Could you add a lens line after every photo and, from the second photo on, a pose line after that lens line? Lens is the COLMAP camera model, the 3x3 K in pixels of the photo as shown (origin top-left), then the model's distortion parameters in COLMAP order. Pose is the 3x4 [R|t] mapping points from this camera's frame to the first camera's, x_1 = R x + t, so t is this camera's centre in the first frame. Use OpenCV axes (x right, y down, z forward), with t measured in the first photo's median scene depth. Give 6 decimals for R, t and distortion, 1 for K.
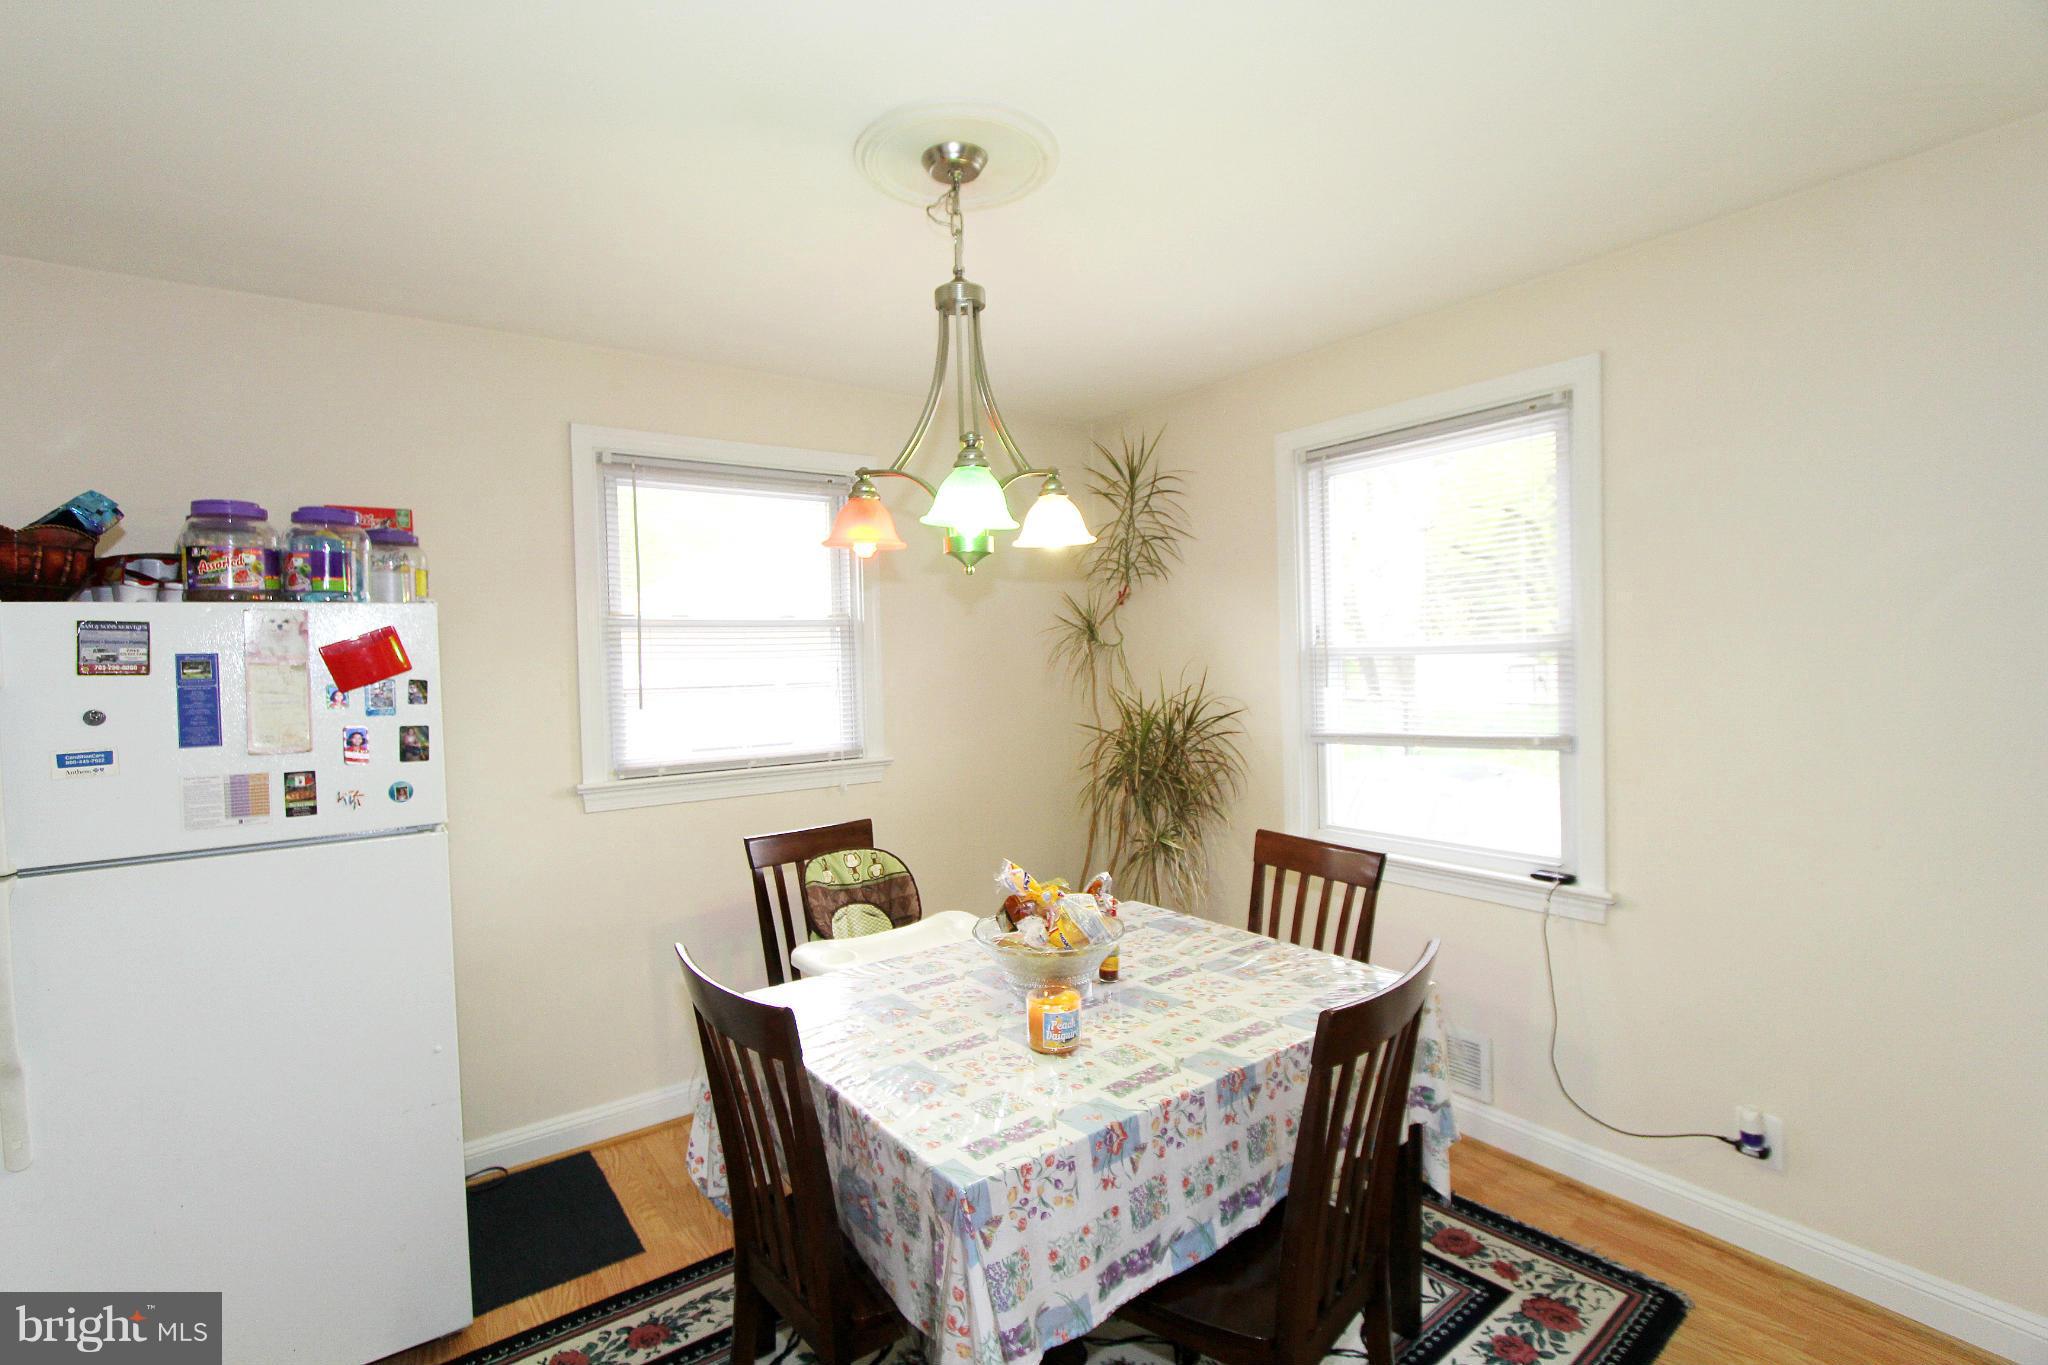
lens RADIAL K [[936.9, 0, 1009.2], [0, 936.9, 679.8], [0, 0, 1]] dist [-0.014629, 0.000693]
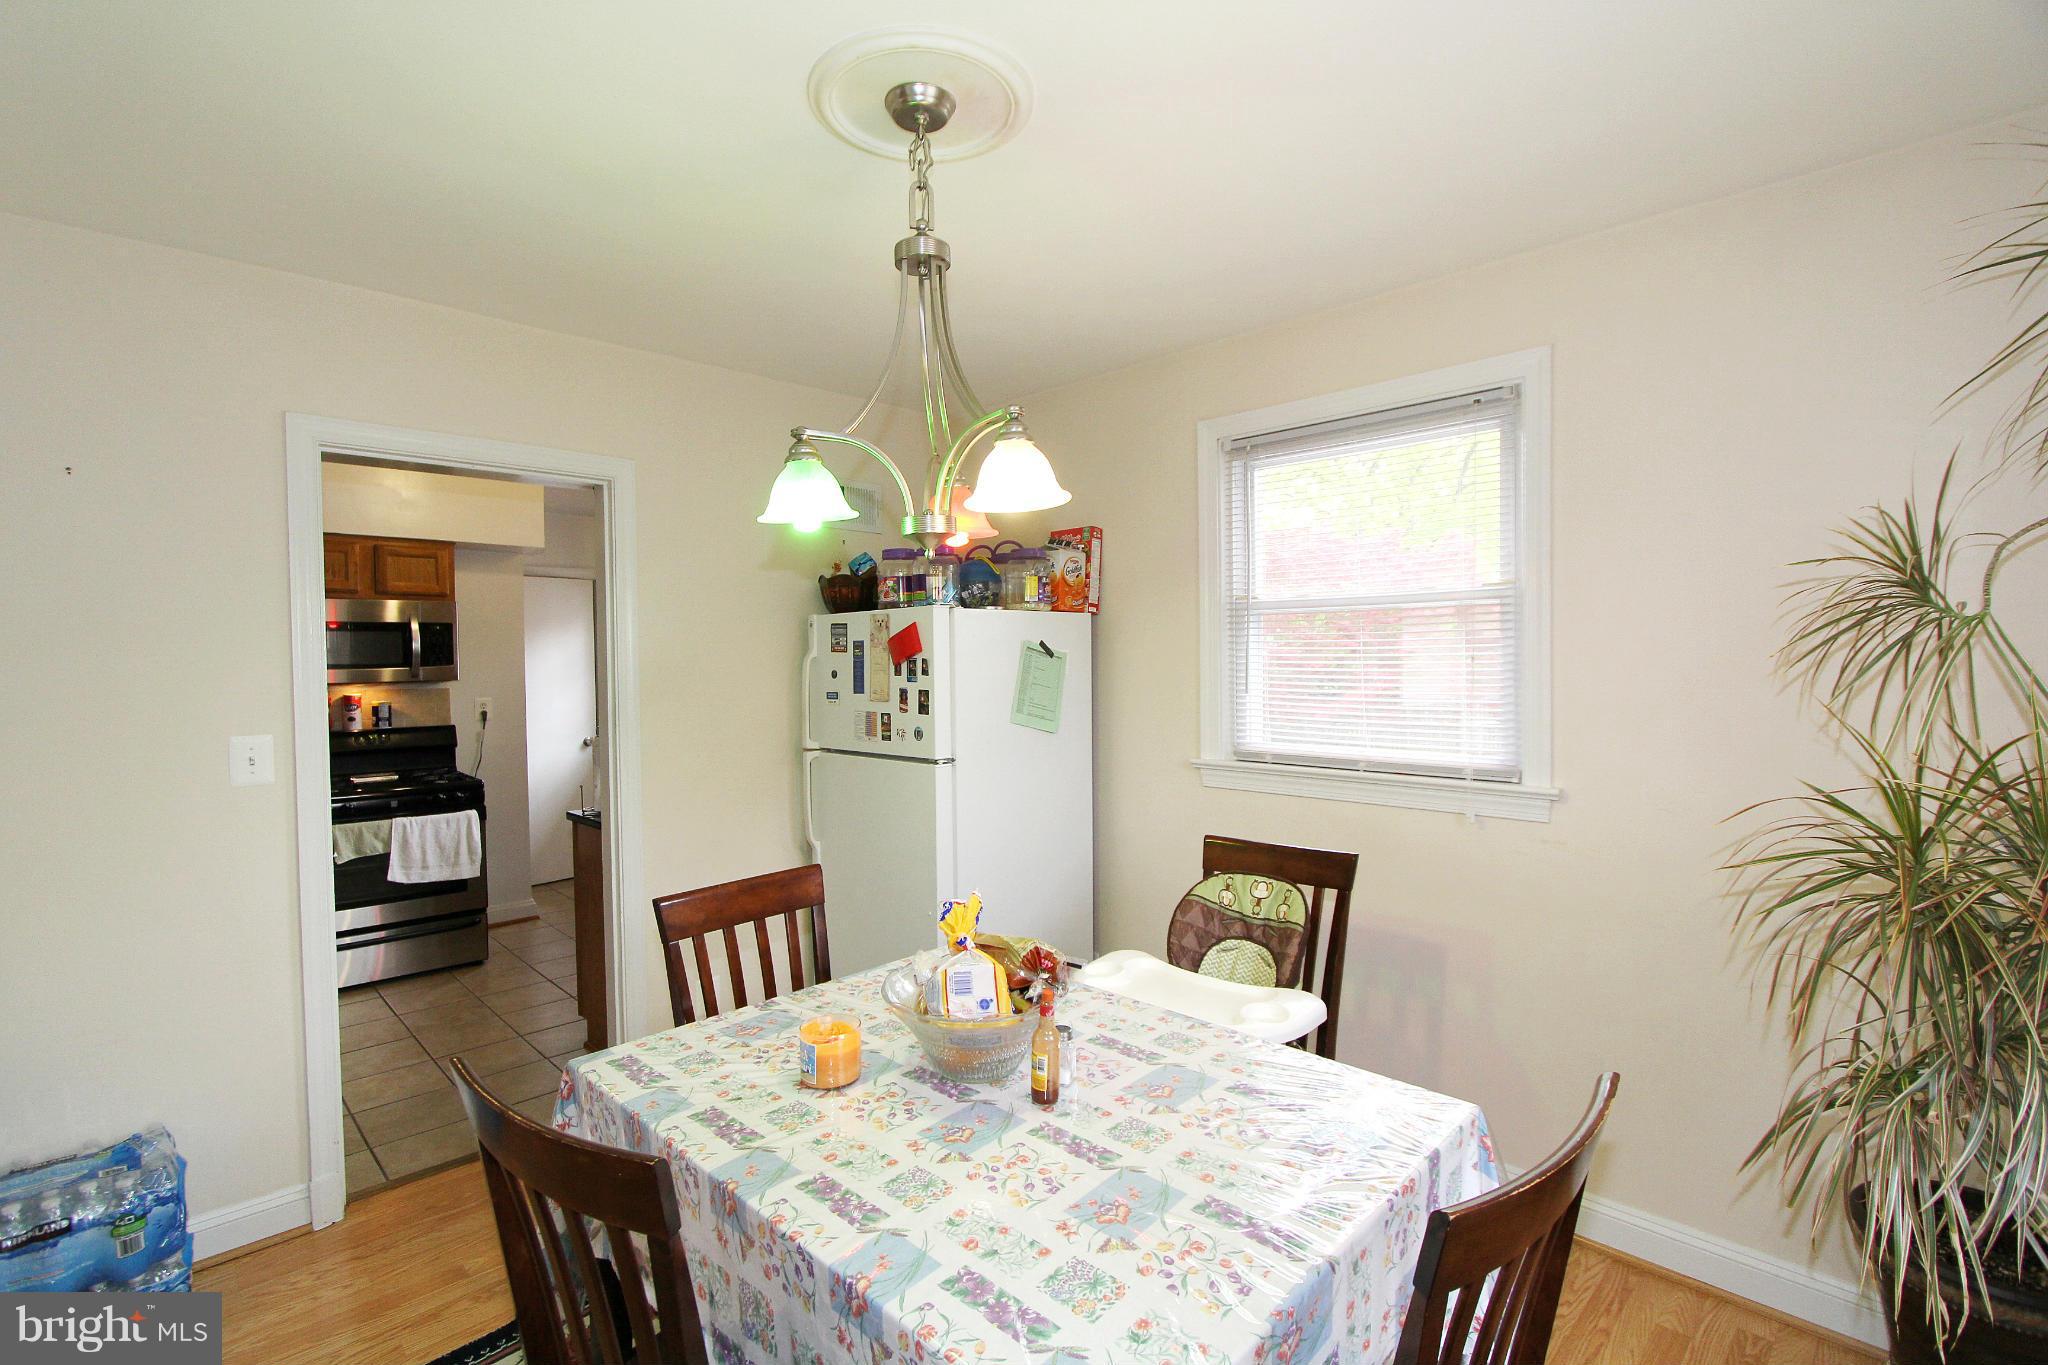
lens RADIAL K [[936.9, 0, 1009.2], [0, 936.9, 679.8], [0, 0, 1]] dist [-0.014629, 0.000693]
pose [[0.149200, 0.045237, -0.987772, 0.875345], [-0.017859, 0.998913, 0.043050, -0.033618], [0.988646, 0.011218, 0.149846, 0.952338]]
